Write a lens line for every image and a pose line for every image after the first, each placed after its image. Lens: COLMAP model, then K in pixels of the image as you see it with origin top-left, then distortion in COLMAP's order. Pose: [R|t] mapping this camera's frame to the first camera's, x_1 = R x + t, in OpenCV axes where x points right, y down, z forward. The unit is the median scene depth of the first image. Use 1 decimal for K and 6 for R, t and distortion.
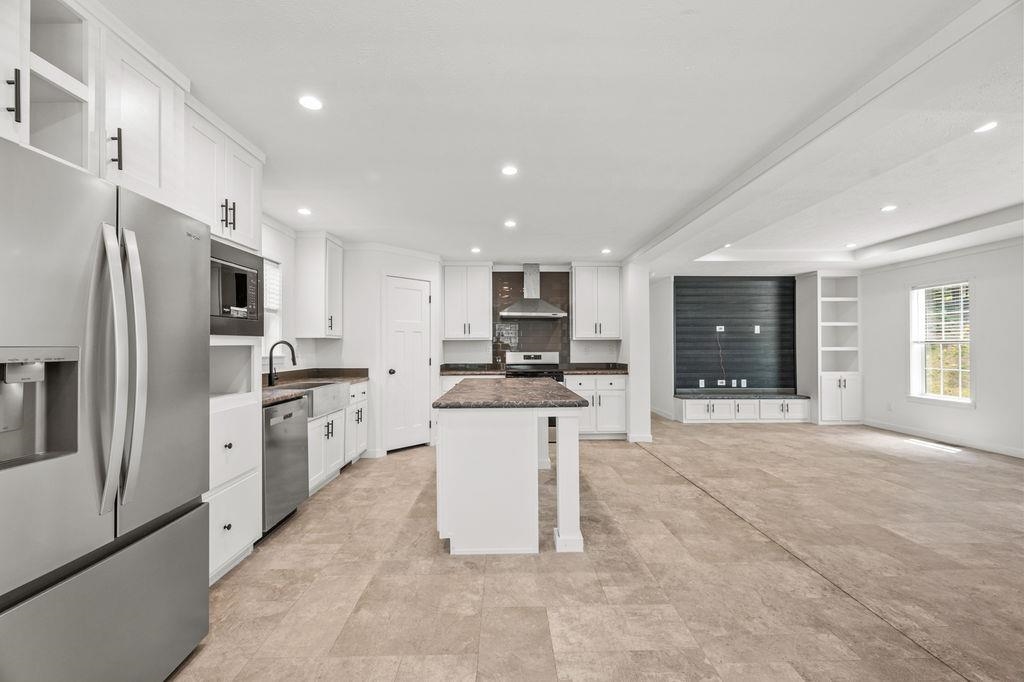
lens RADIAL K [[423.3, 0, 512.0], [0, 423.3, 341.0], [0, 0, 1]] dist [-0.001945, 0.003188]
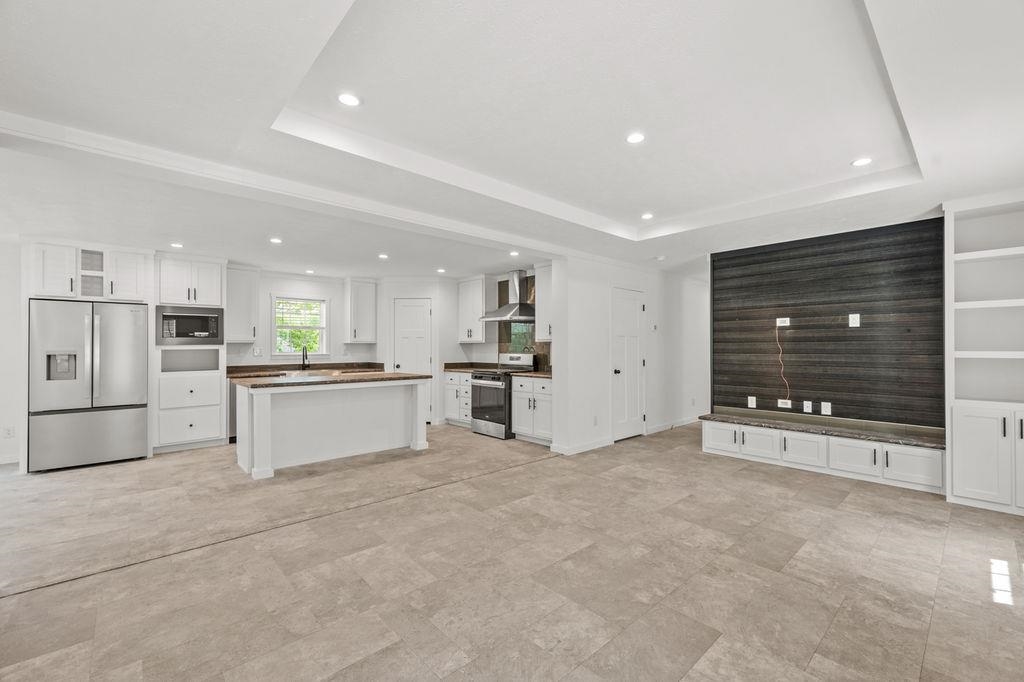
lens RADIAL K [[423.3, 0, 512.0], [0, 423.3, 341.0], [0, 0, 1]] dist [-0.001945, 0.003188]
pose [[0.655082, -0.011003, -0.755478, 0.879133], [0.011193, 0.999926, -0.004857, -0.001019], [0.755475, -0.005274, 0.655156, 0.303127]]
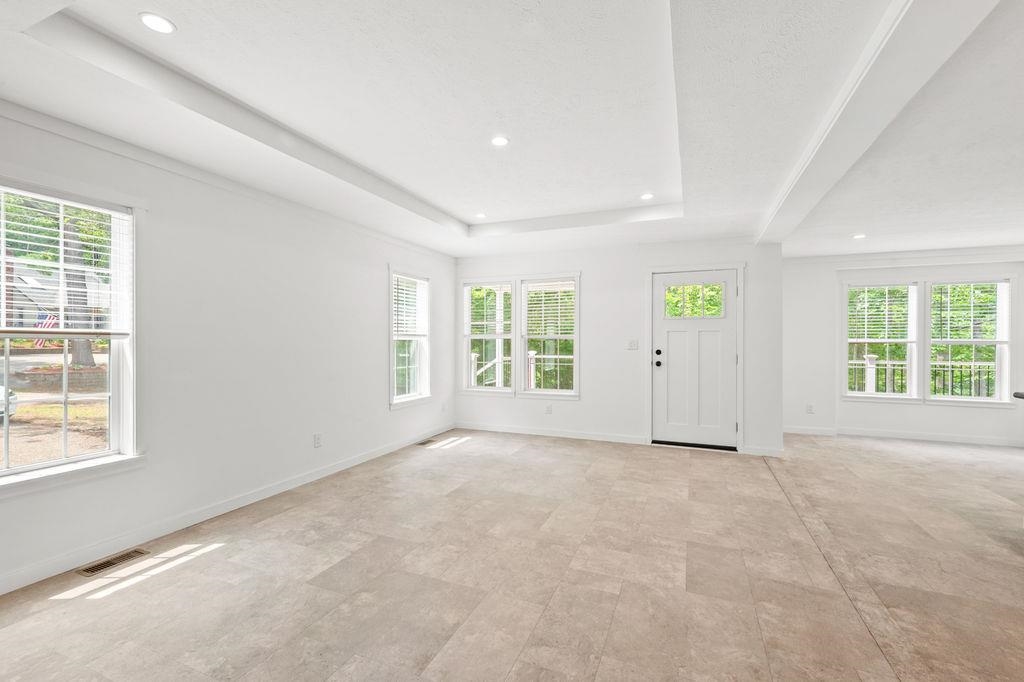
lens RADIAL K [[438.7, 0, 512.0], [0, 438.7, 341.0], [0, 0, 1]] dist [-0.001463, 0.000112]
pose [[-0.916491, -0.000570, 0.400056, 0.414425], [-0.006842, 0.999875, -0.014248, 0.013091], [-0.399998, -0.015796, -0.916380, 1.145245]]
